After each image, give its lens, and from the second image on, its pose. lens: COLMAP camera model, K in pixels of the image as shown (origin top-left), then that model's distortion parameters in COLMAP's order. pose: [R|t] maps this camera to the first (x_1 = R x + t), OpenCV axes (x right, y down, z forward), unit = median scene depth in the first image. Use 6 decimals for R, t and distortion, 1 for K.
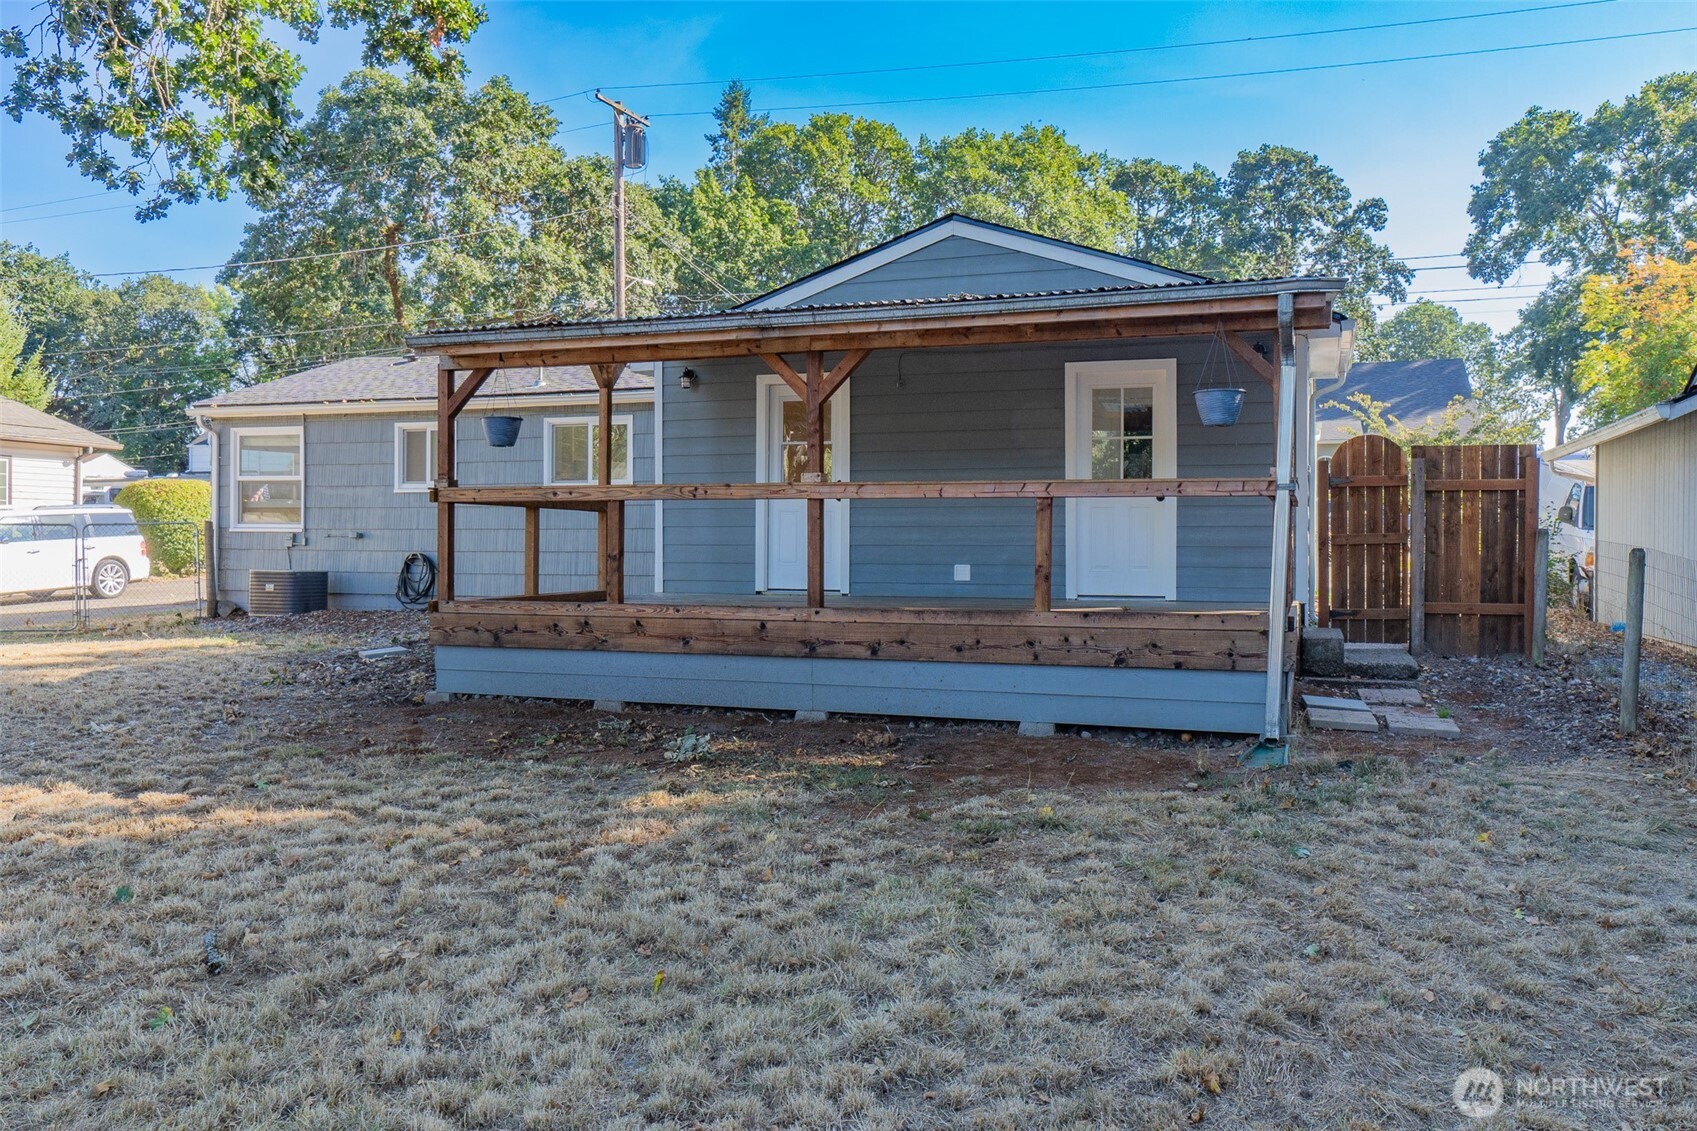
lens RADIAL K [[1362.0, 0, 851.3], [0, 1362.0, 516.7], [0, 0, 1]] dist [0.003738, 0.000574]
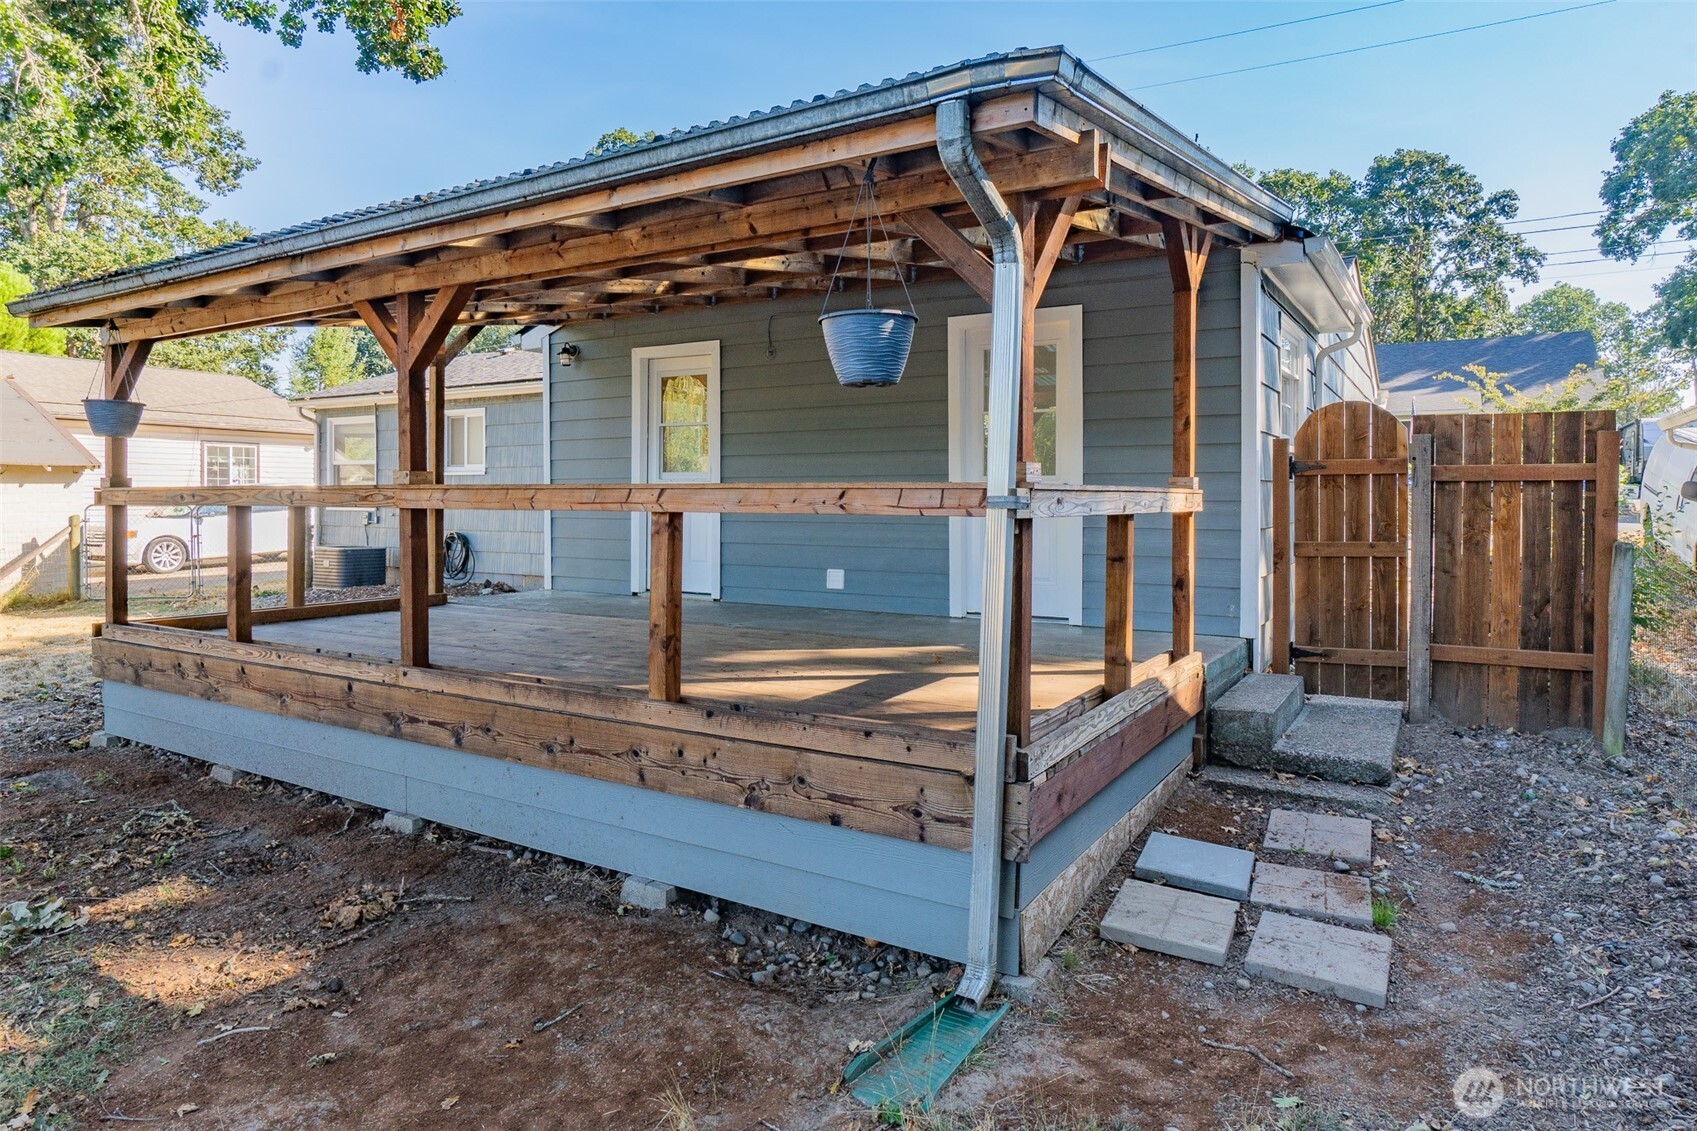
lens RADIAL K [[1031.8, 0, 844.7], [0, 1031.8, 490.1], [0, 0, 1]] dist [-0.006488, -0.000302]
pose [[0.976656, -0.002208, -0.214796, 0.059646], [0.004815, 0.999921, 0.011613, -0.005384], [0.214753, -0.012376, 0.976590, 0.105873]]
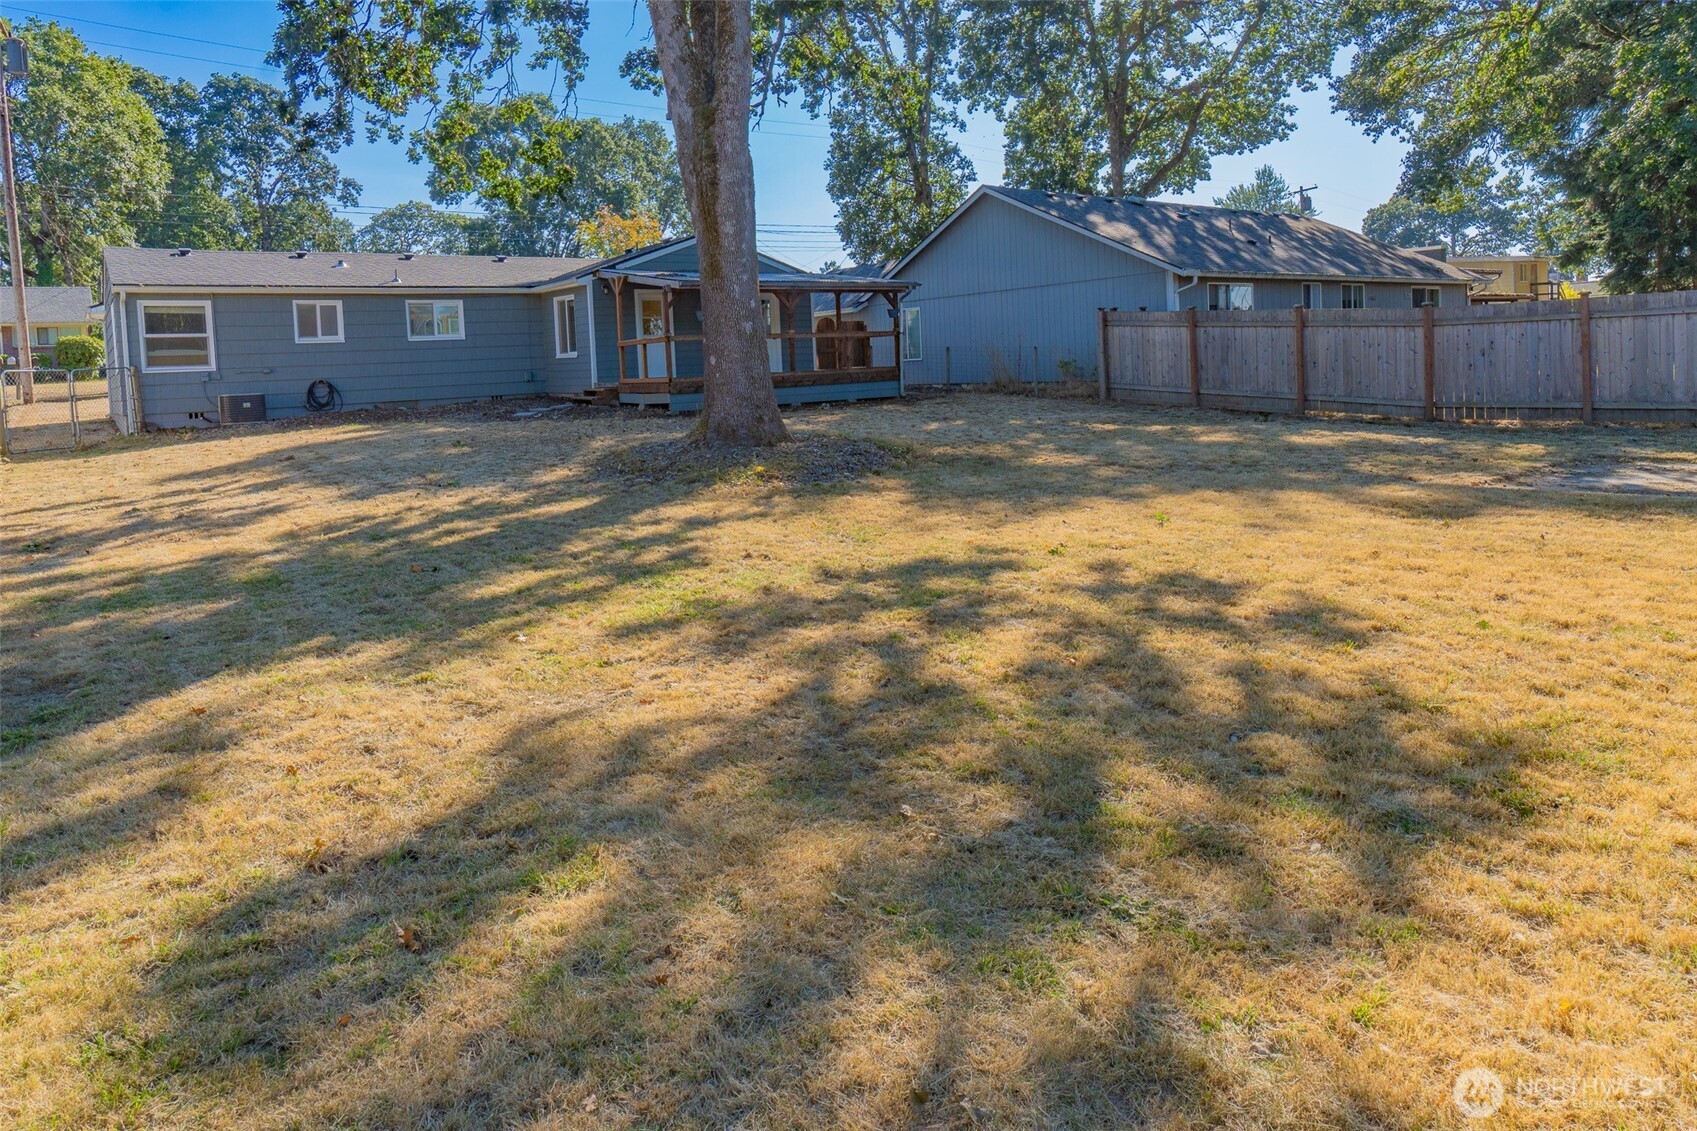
lens RADIAL K [[1031.8, 0, 844.7], [0, 1031.8, 490.1], [0, 0, 1]] dist [-0.006488, -0.000302]
pose [[0.560704, -0.132294, 0.817379, -0.353655], [0.028685, 0.989665, 0.140501, 0.000639], [-0.827519, -0.055333, 0.558704, -0.082252]]
